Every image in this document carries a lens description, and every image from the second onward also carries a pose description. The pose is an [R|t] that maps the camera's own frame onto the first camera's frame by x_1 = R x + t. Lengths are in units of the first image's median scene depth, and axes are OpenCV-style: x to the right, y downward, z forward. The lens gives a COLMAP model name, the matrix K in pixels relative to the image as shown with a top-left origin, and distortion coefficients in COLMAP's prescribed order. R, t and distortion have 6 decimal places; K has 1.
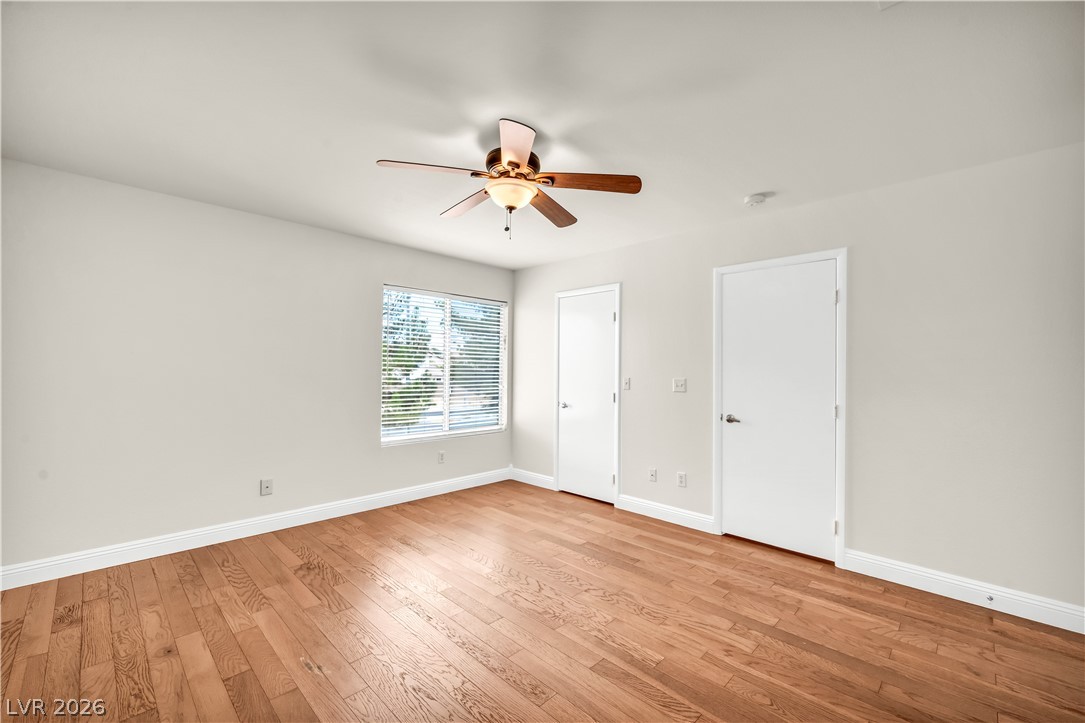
lens RADIAL K [[452.4, 0, 542.5], [0, 452.4, 361.5], [0, 0, 1]] dist [-0.000658, -0.000034]
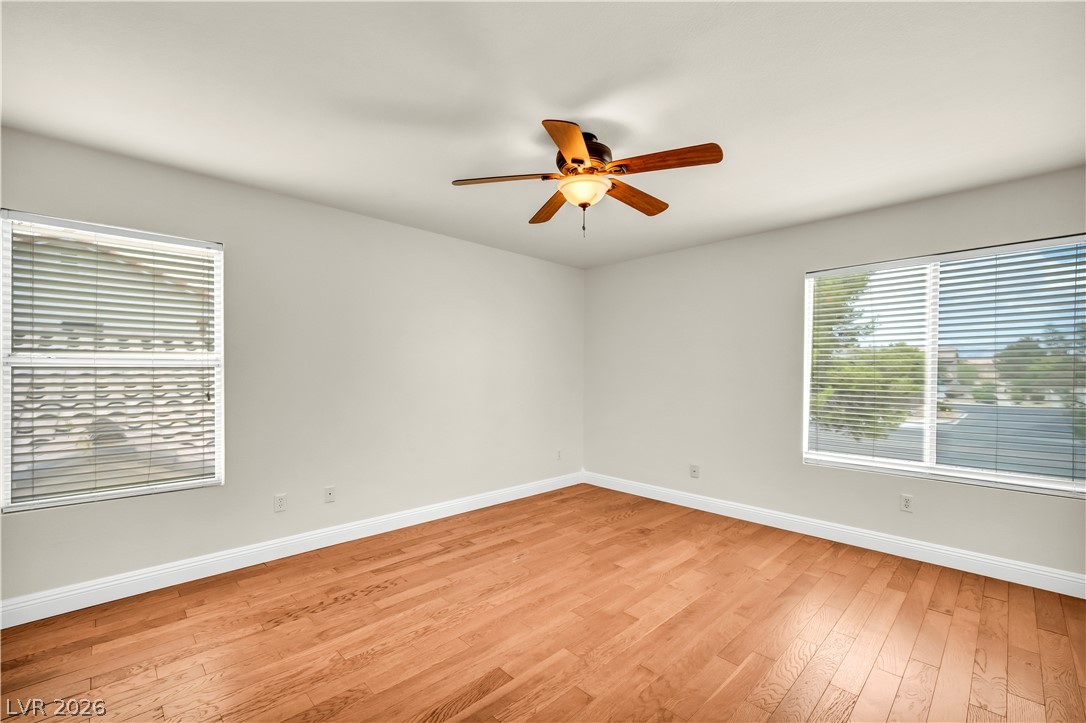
lens RADIAL K [[452.8, 0, 543.0], [0, 452.8, 361.5], [0, 0, 1]] dist [-0.000658, -0.000034]
pose [[-0.019976, -0.034309, -0.999212, 0.627609], [0.012881, 0.999319, -0.034570, 0.021358], [0.999717, -0.013562, -0.019521, 0.626929]]
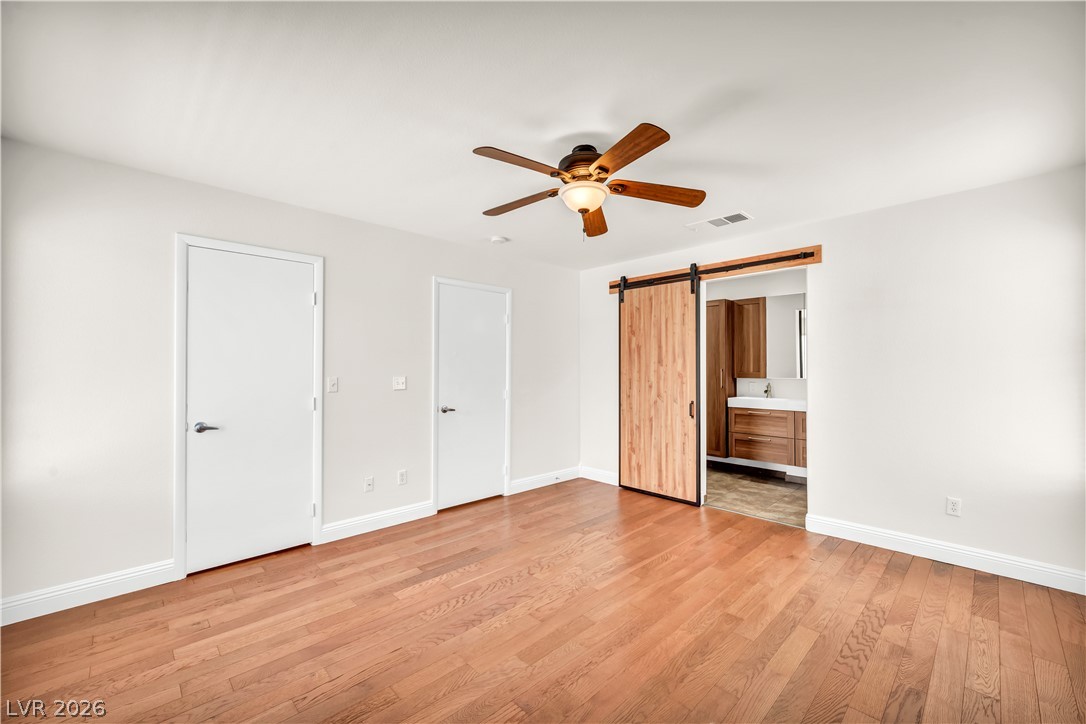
lens RADIAL K [[452.9, 0, 546.8], [0, 452.9, 358.3], [0, 0, 1]] dist [-0.000665, -0.000214]
pose [[0.009031, 0.008866, 0.999920, -0.740599], [-0.016843, 0.999820, -0.008713, 0.001328], [-0.999817, -0.016763, 0.009178, 0.723362]]
